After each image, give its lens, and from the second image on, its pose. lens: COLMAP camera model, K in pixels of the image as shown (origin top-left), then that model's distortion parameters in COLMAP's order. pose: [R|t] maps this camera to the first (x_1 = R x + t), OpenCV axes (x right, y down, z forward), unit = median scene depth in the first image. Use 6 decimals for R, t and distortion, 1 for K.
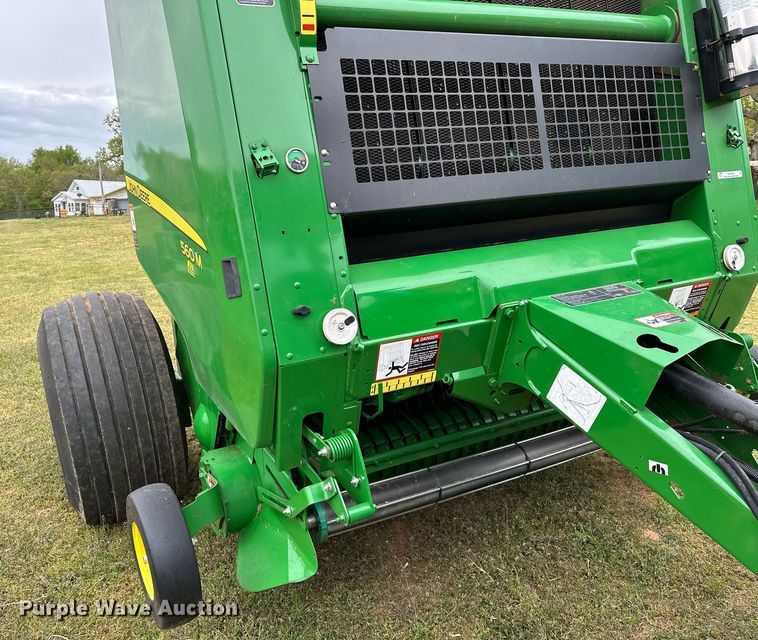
lens RADIAL K [[619.9, 0, 332.7], [0, 619.9, 333.2], [0, 0, 1]] dist [0.092831, -0.135573]
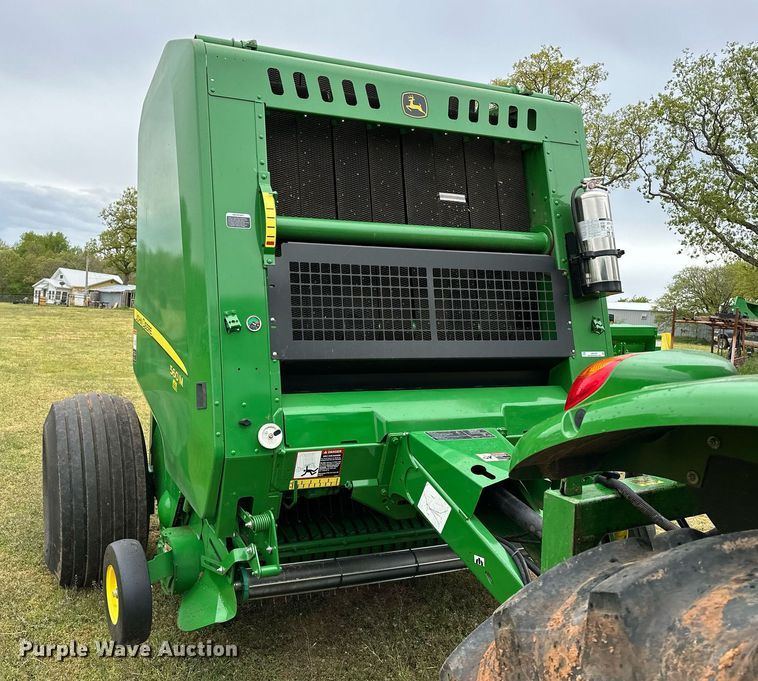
lens RADIAL K [[690.3, 0, 280.5], [0, 690.3, 324.4], [0, 0, 1]] dist [0.180452, -0.394308]
pose [[0.993313, 0.094878, -0.065780, 0.106335], [-0.105460, 0.977520, -0.182575, 0.024991], [0.046979, 0.188291, 0.980989, -0.588778]]
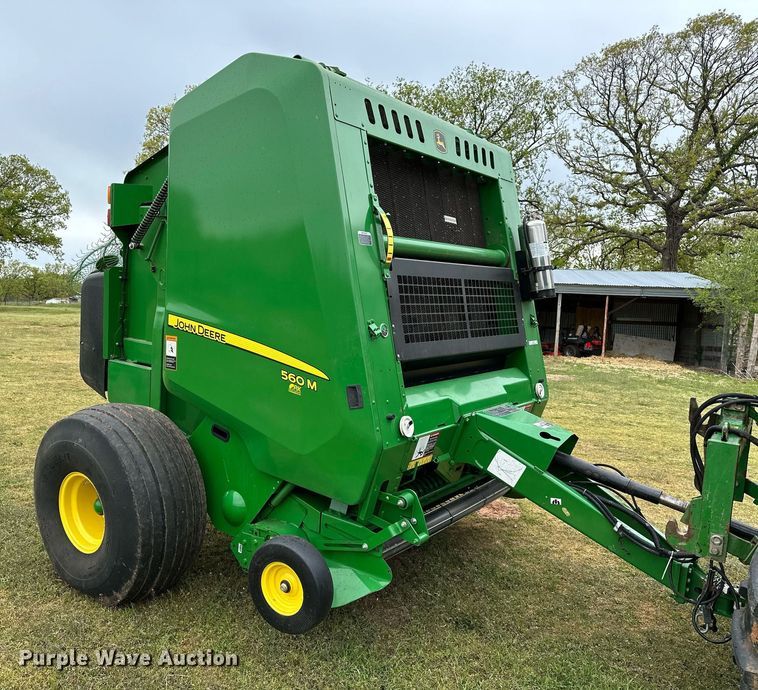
lens RADIAL K [[677.0, 0, 326.8], [0, 677.0, 343.2], [0, 0, 1]] dist [0.138763, -0.264515]
pose [[0.892479, 0.057089, 0.447461, -0.927551], [0.014232, 0.987902, -0.154427, 0.043345], [-0.450864, 0.144191, 0.880869, -0.524379]]
